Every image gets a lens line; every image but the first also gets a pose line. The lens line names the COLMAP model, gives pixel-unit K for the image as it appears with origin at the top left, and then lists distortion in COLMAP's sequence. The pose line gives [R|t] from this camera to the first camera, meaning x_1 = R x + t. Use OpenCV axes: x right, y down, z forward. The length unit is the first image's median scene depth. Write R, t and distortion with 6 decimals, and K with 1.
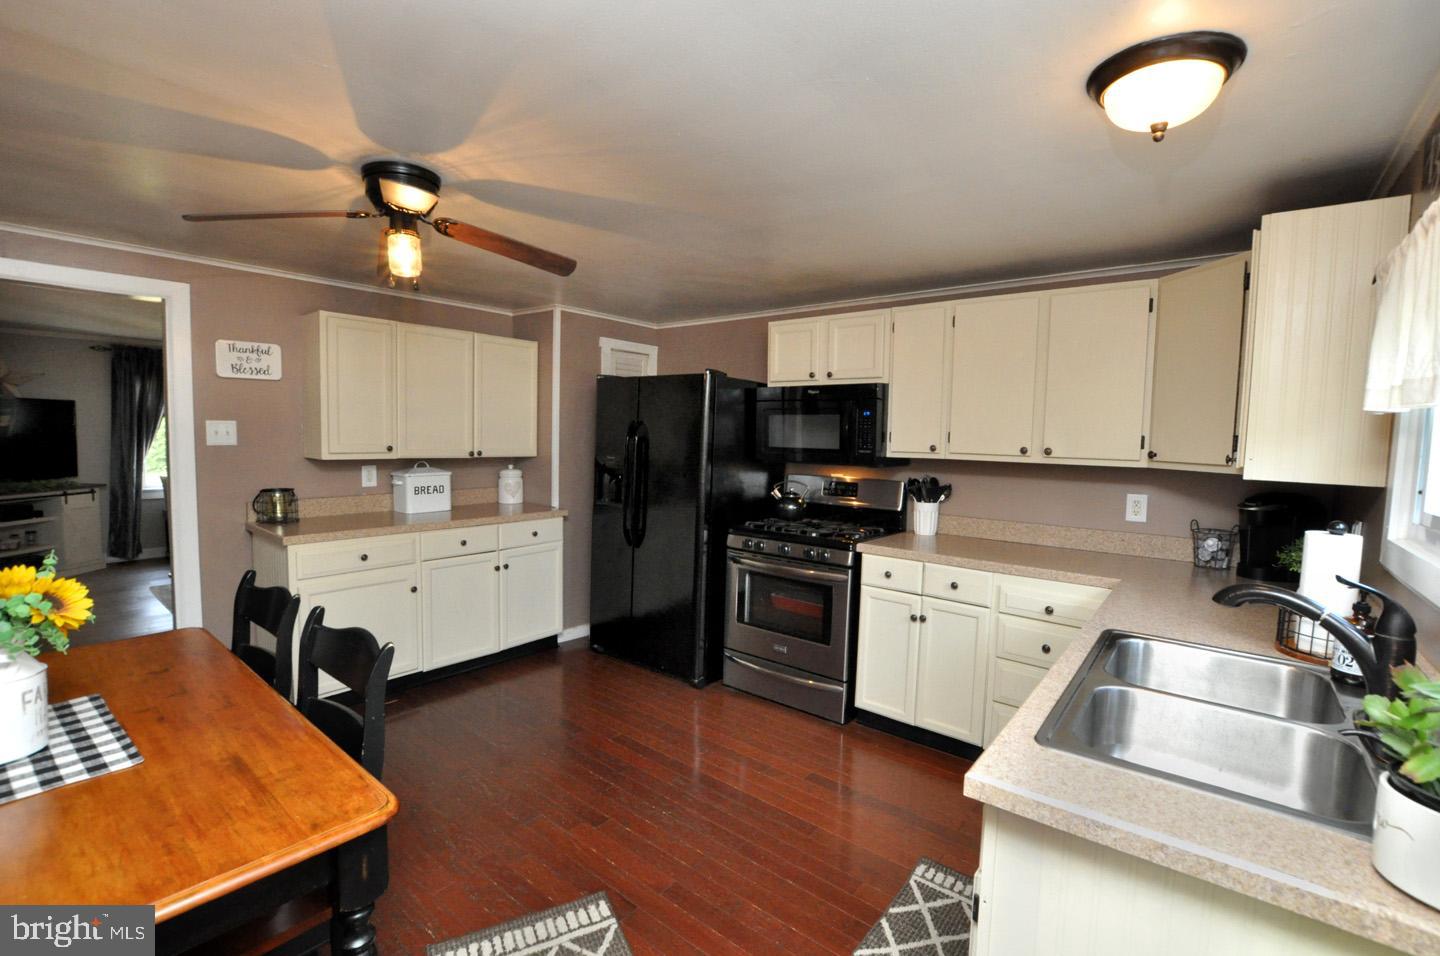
lens RADIAL K [[631.1, 0, 721.9], [0, 631.1, 481.7], [0, 0, 1]] dist [-0.033178, 0.004592]
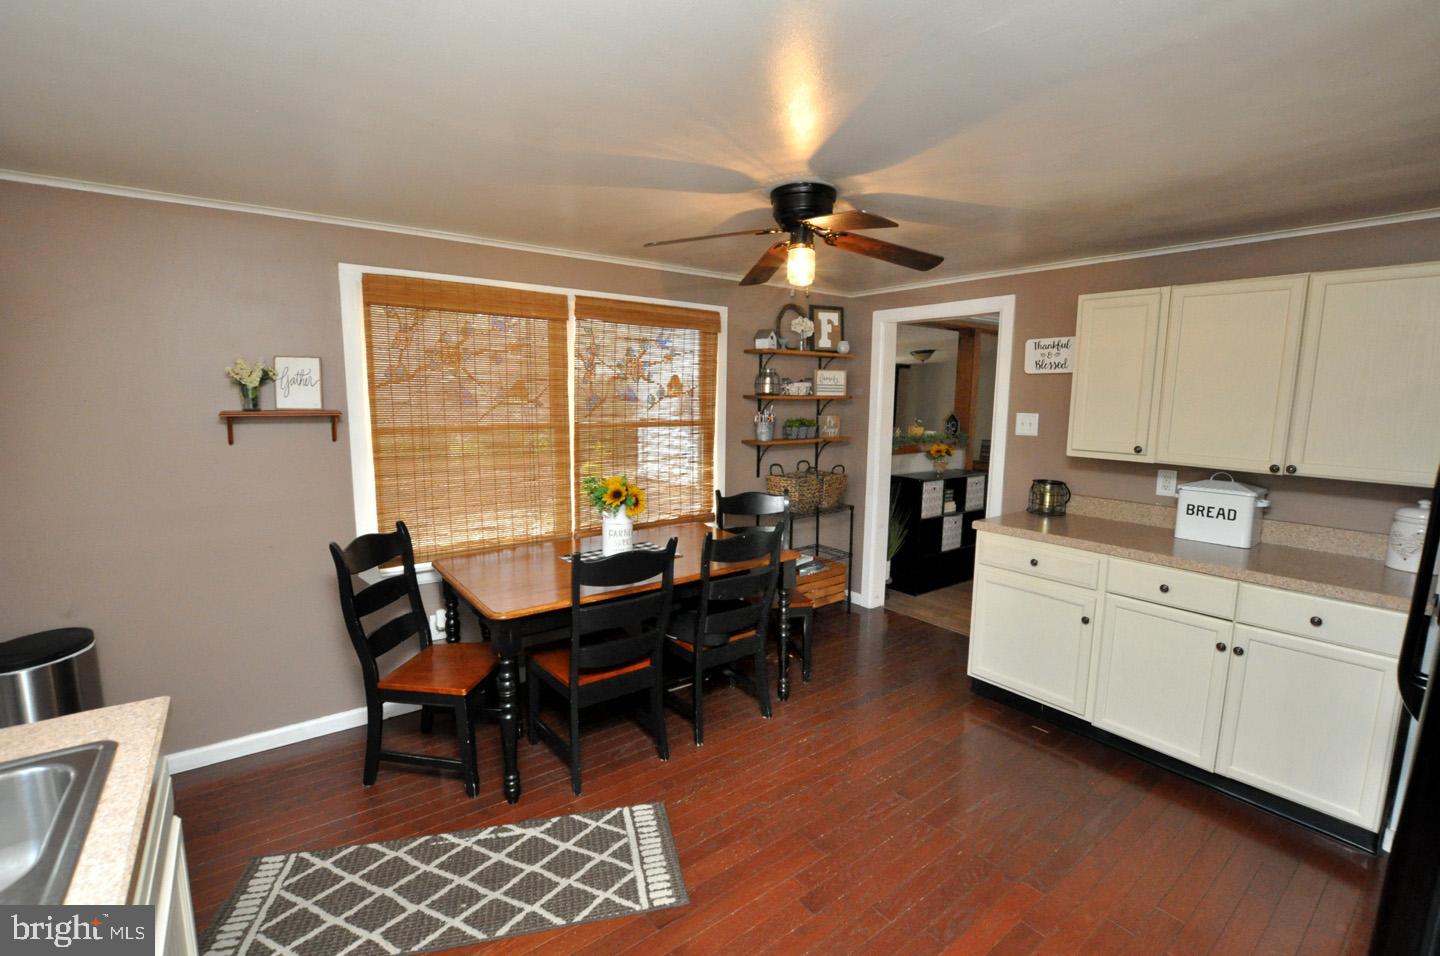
lens RADIAL K [[630.1, 0, 726.0], [0, 630.1, 483.6], [0, 0, 1]] dist [-0.044251, 0.008703]
pose [[-0.230103, 0.113304, -0.966548, 0.401485], [-0.090400, 0.986416, 0.137154, -0.077846], [0.968958, 0.118936, -0.216735, 0.724396]]
